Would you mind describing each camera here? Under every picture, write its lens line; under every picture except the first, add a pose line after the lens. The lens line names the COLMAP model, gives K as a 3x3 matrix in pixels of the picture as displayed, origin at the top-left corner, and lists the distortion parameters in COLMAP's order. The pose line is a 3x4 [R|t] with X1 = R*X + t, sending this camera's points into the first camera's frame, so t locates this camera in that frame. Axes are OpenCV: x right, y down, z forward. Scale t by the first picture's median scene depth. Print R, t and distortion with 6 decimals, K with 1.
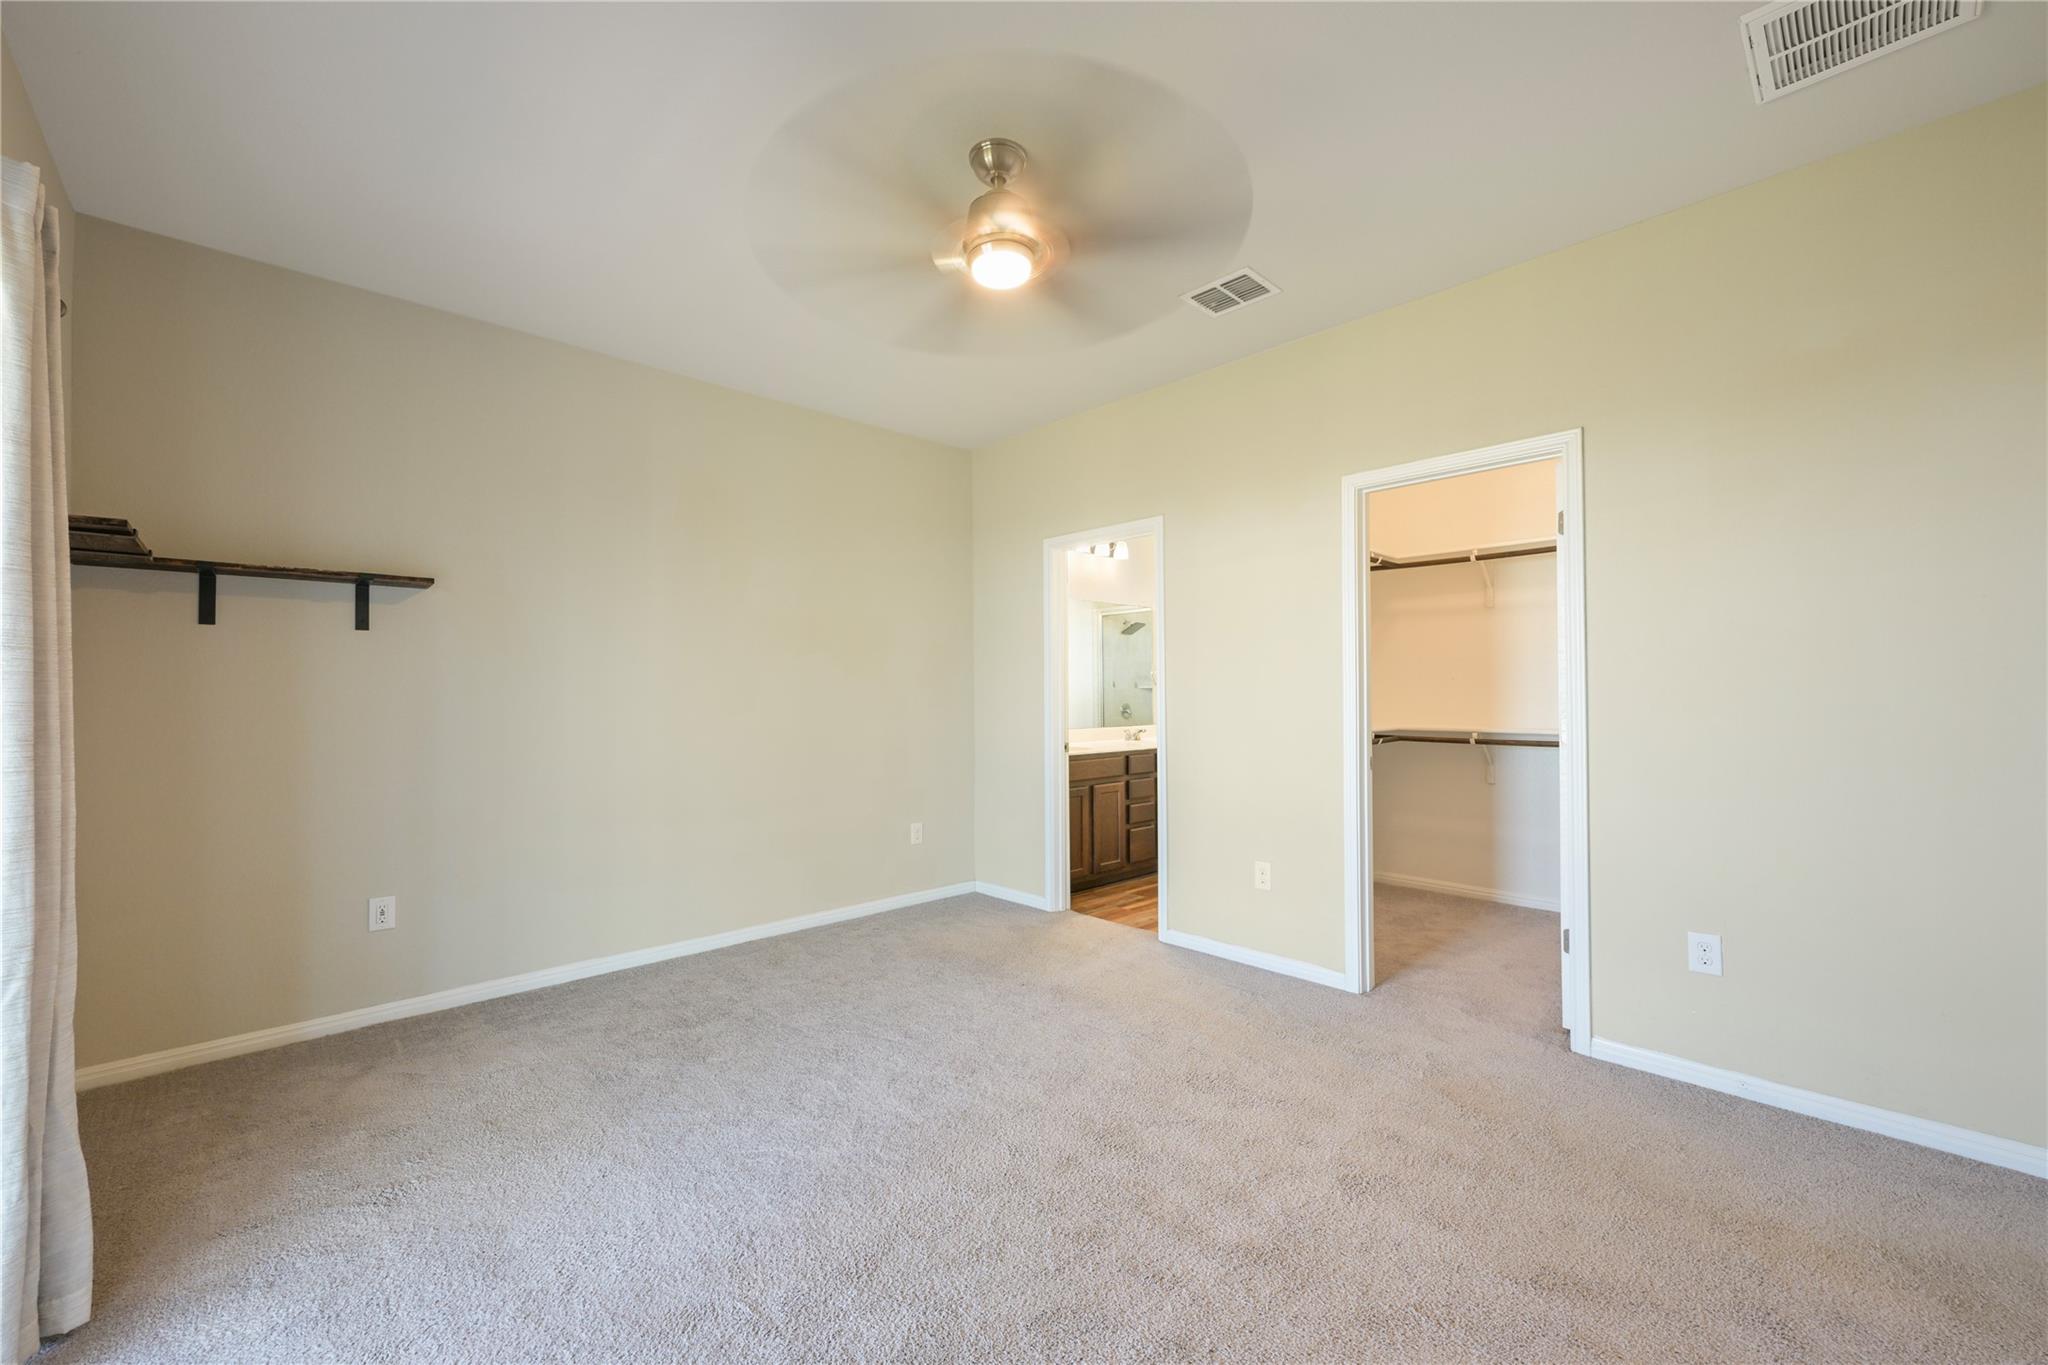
lens RADIAL K [[820.1, 0, 1024.0], [0, 820.1, 682.5], [0, 0, 1]] dist [-0.000597, 0.000073]
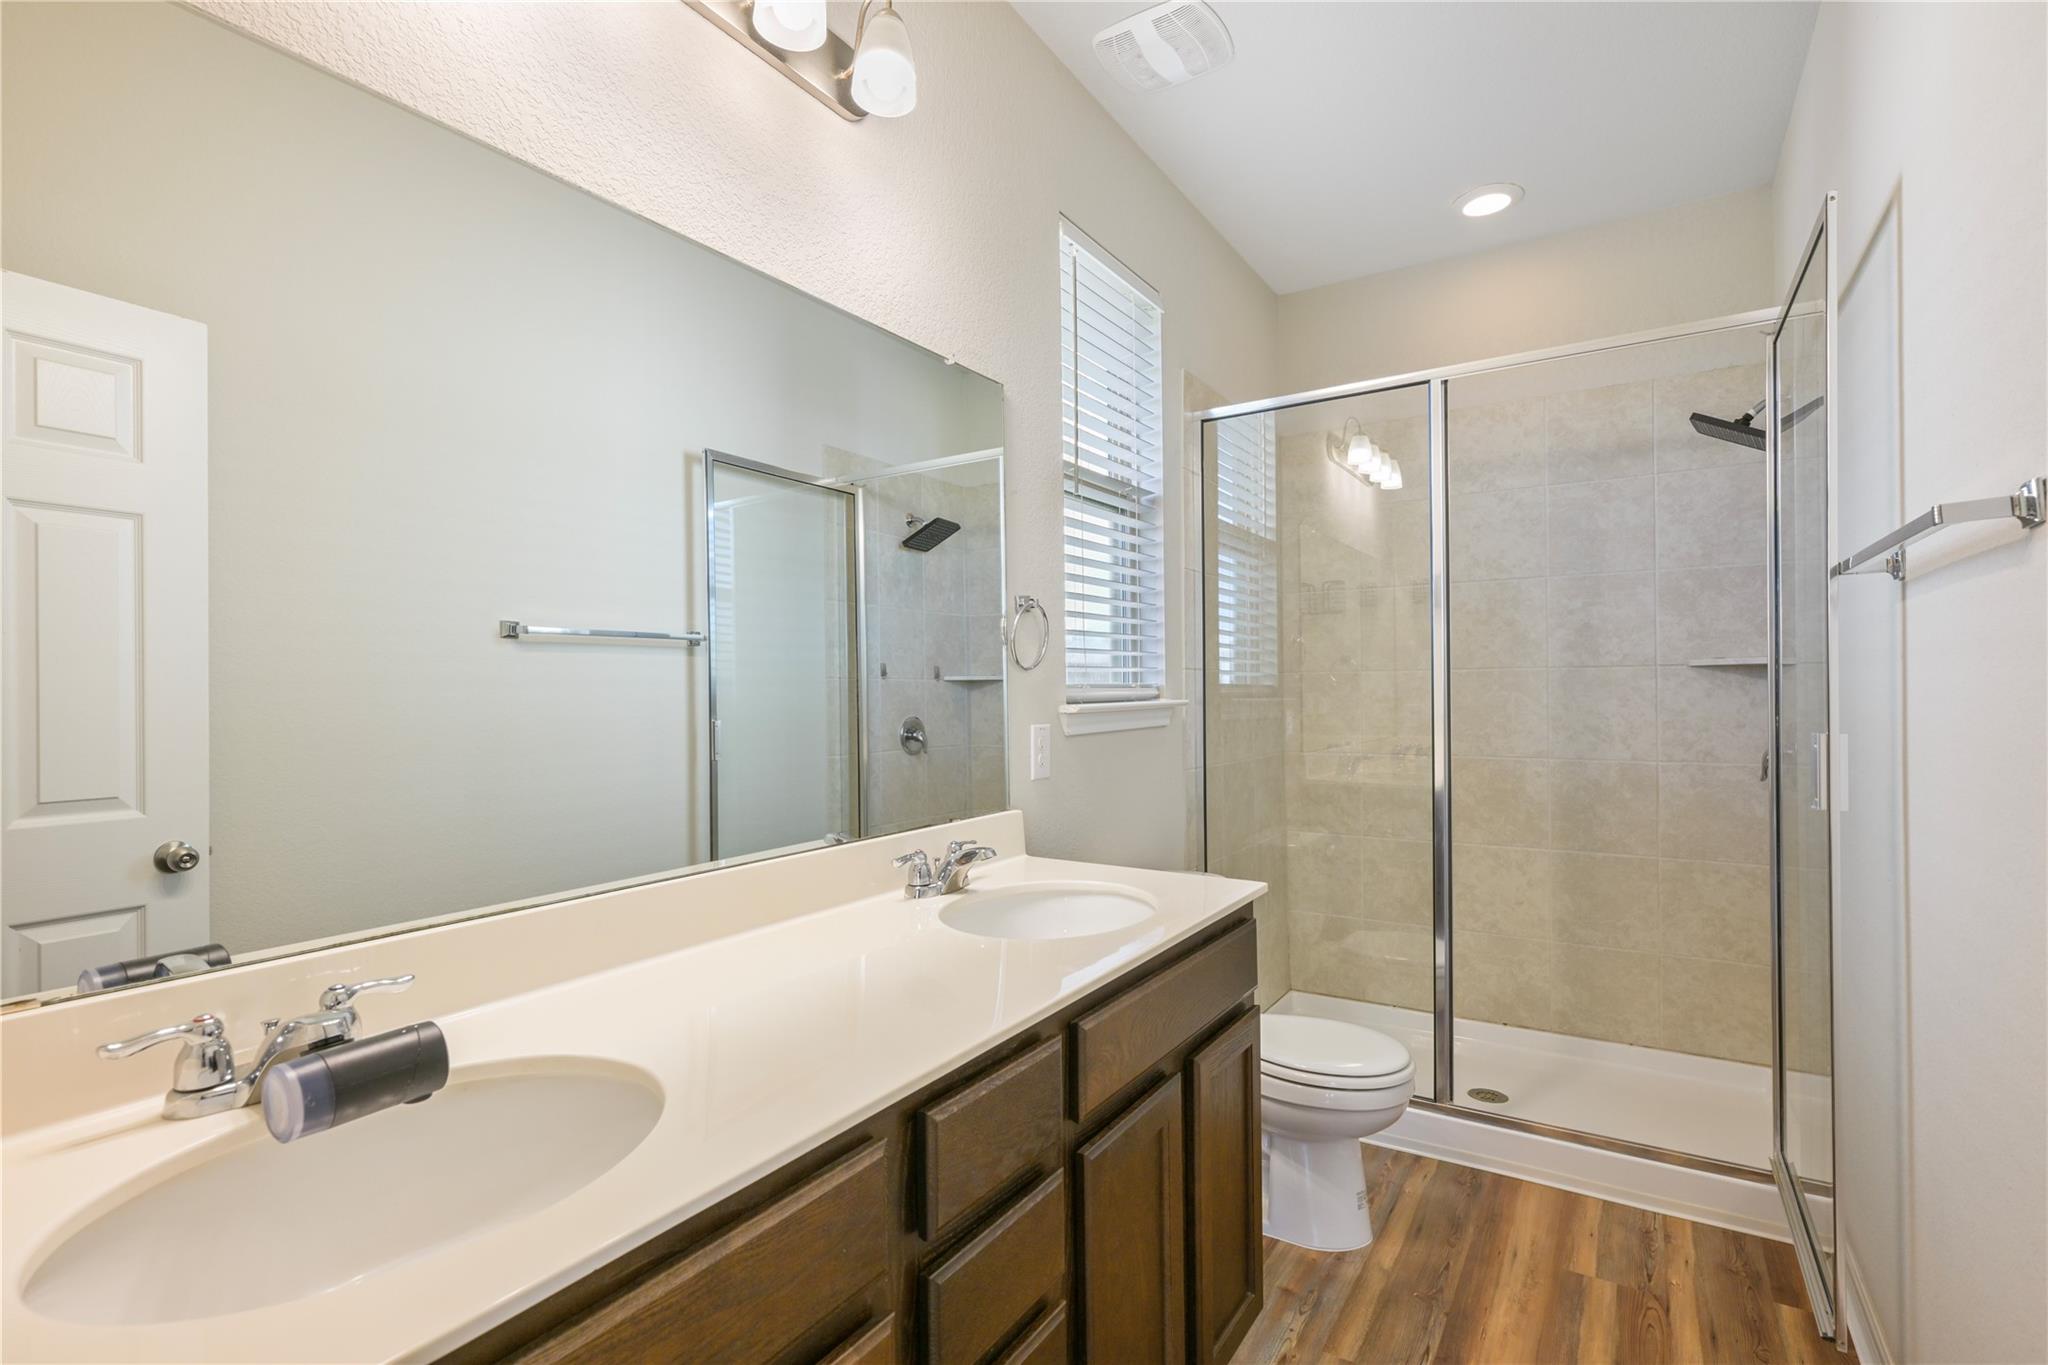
lens RADIAL K [[954.3, 0, 1018.8], [0, 954.3, 680.5], [0, 0, 1]] dist [-0.000005, 0.000883]
pose [[0.973335, 0.004069, 0.229352, 0.201085], [-0.004619, 0.999988, 0.001861, 0.015335], [-0.229341, -0.002870, 0.973342, 1.588824]]
